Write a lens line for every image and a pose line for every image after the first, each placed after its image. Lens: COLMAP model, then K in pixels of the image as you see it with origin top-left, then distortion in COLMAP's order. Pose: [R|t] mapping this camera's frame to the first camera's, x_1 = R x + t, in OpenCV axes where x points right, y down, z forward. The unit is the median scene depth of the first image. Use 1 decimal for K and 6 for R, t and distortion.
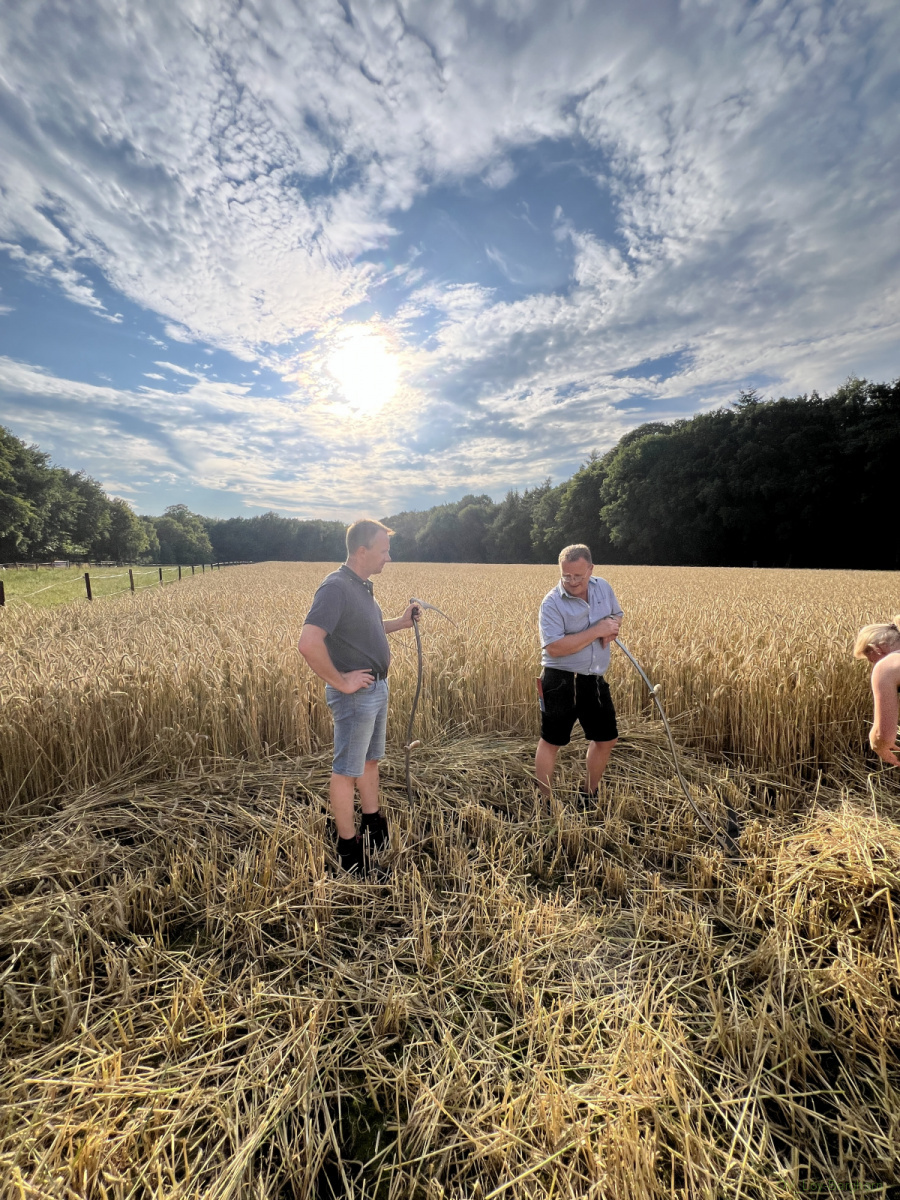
lens RADIAL K [[471.6, 0, 448.4], [0, 471.6, 601.1], [0, 0, 1]] dist [-0.003423, 0.000669]
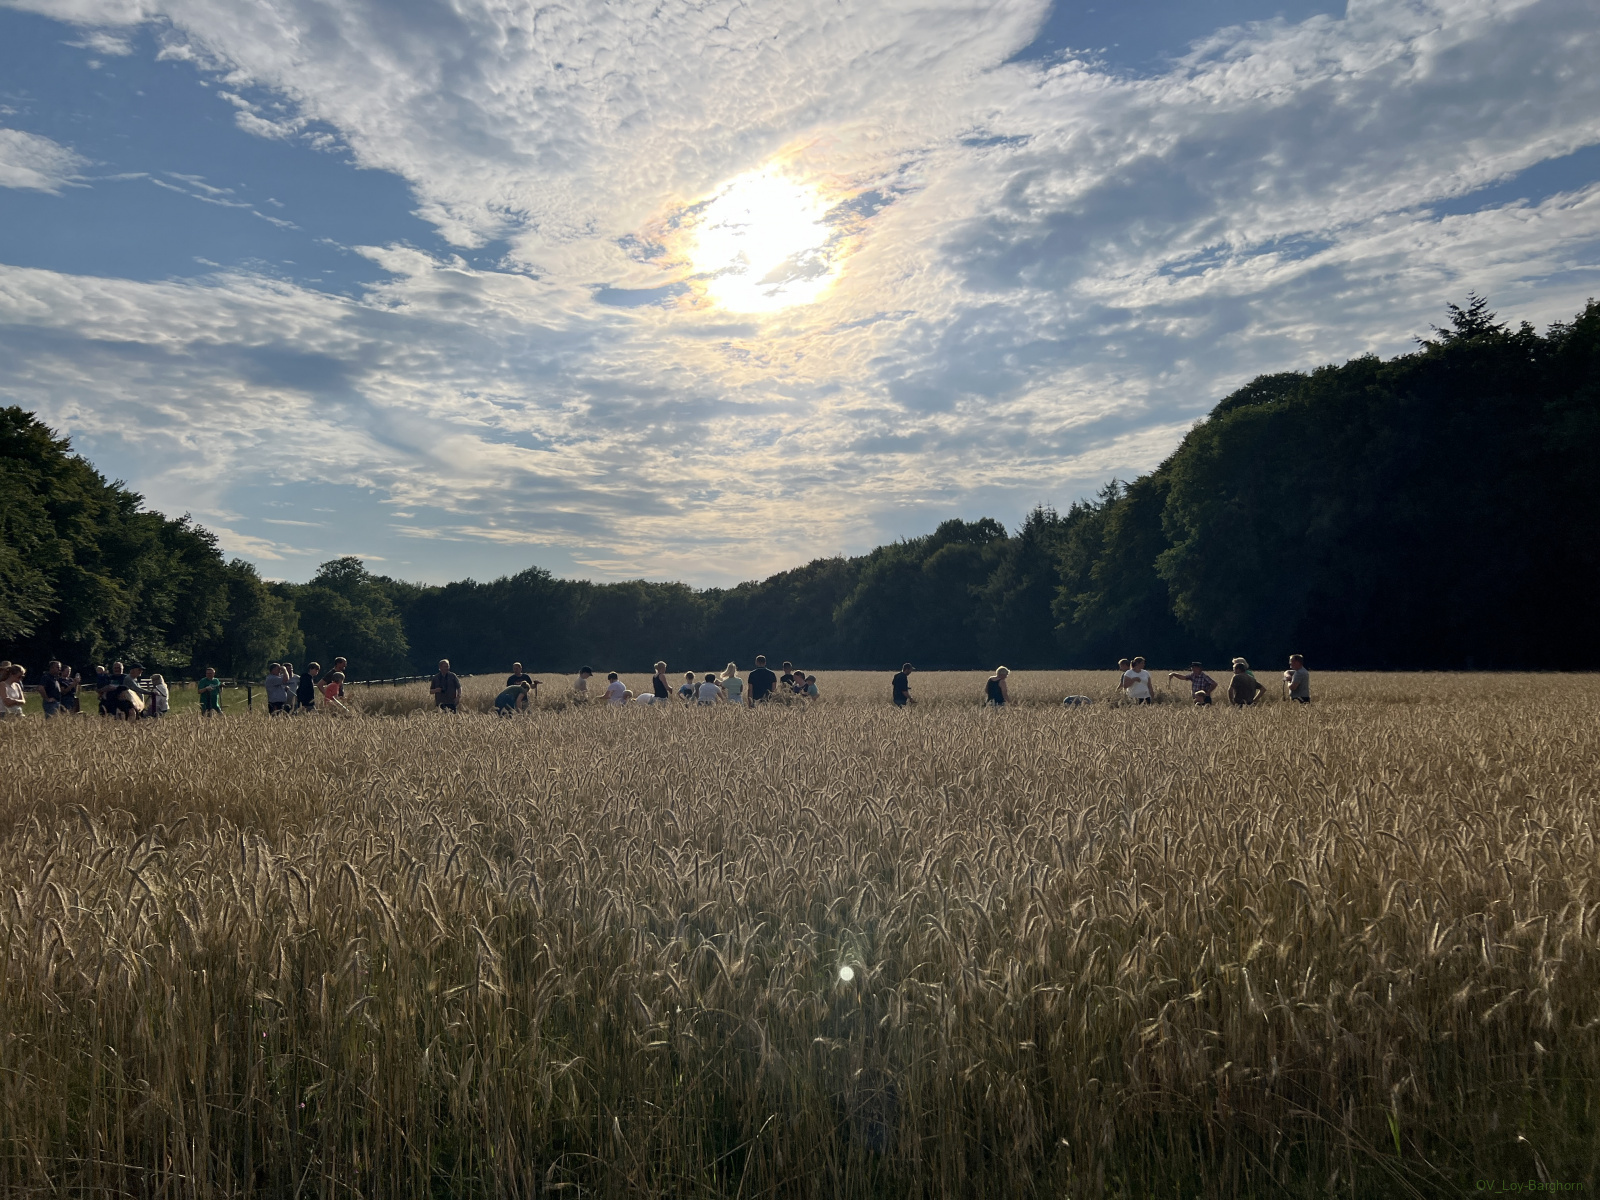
lens RADIAL K [[1196.5, 0, 806.2], [0, 1196.5, 605.4], [0, 0, 1]] dist [0.036158, -0.044394]
pose [[0.989182, -0.023670, -0.144770, 0.103338], [0.003687, 0.990596, -0.136769, 0.016902], [0.146646, 0.134756, 0.979967, -0.191359]]
